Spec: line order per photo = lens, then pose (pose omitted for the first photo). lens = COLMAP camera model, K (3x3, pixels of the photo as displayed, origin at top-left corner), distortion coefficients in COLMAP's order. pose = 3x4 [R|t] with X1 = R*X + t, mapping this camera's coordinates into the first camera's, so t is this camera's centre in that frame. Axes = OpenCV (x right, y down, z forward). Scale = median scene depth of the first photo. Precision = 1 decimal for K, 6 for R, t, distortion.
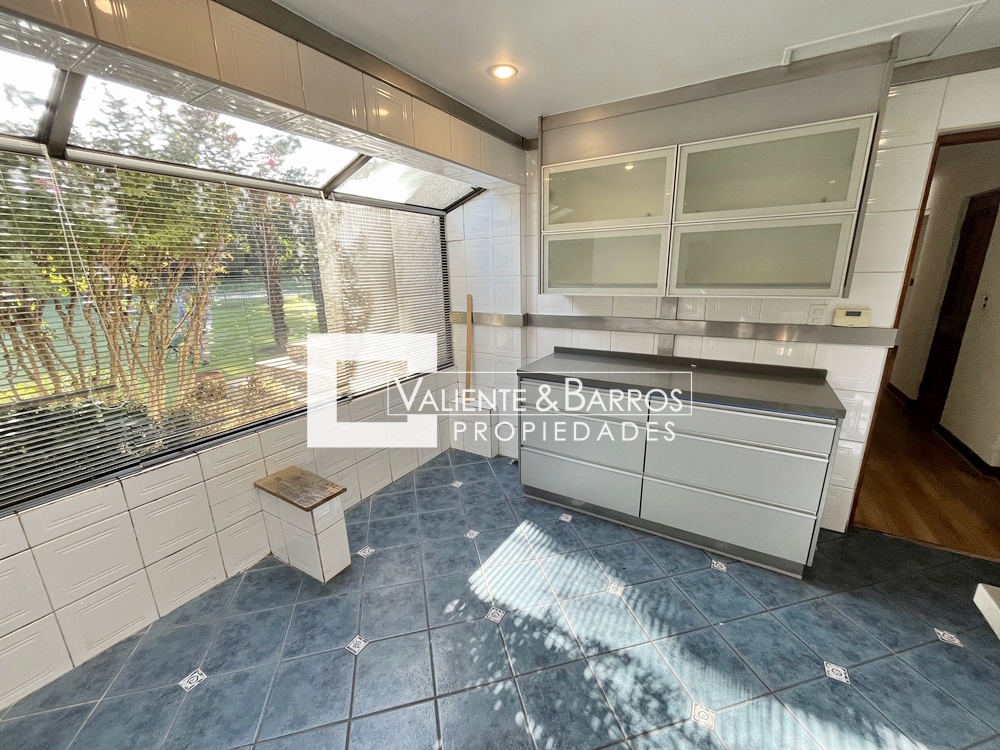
lens RADIAL K [[402.3, 0, 502.9], [0, 402.3, 374.8], [0, 0, 1]] dist [-0.017335, -0.000283]
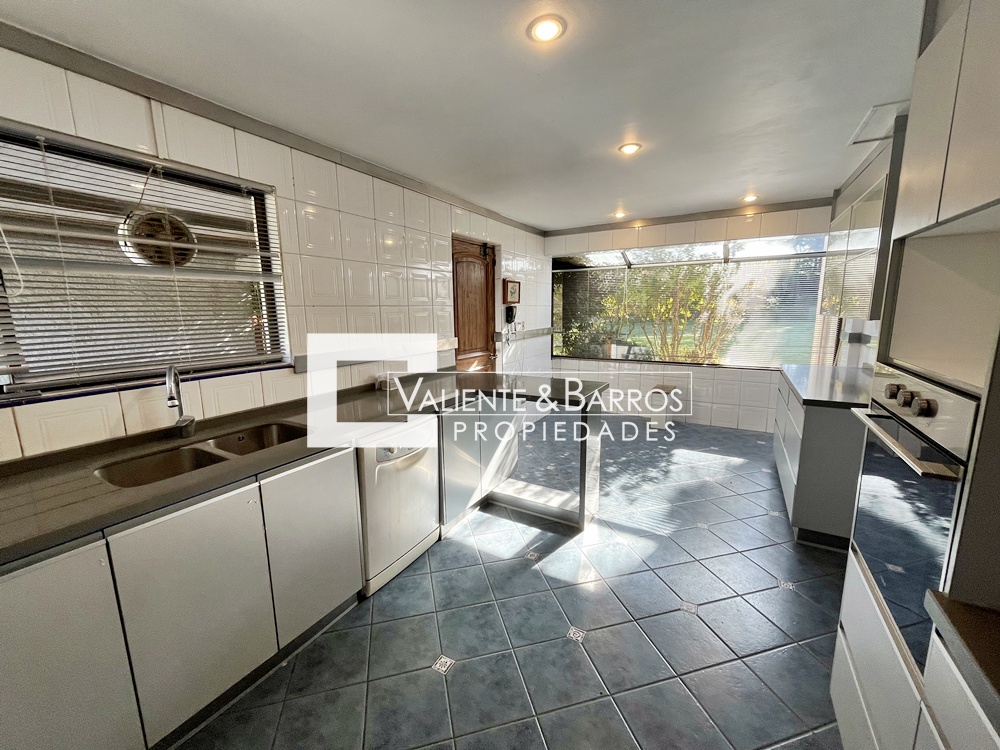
lens RADIAL K [[402.3, 0, 502.0], [0, 402.3, 371.9], [0, 0, 1]] dist [-0.017335, -0.000283]
pose [[0.013833, 0.186489, -0.982360, 2.250523], [-0.248746, 0.952210, 0.177262, 0.003057], [0.968470, 0.241906, 0.059561, -0.128668]]
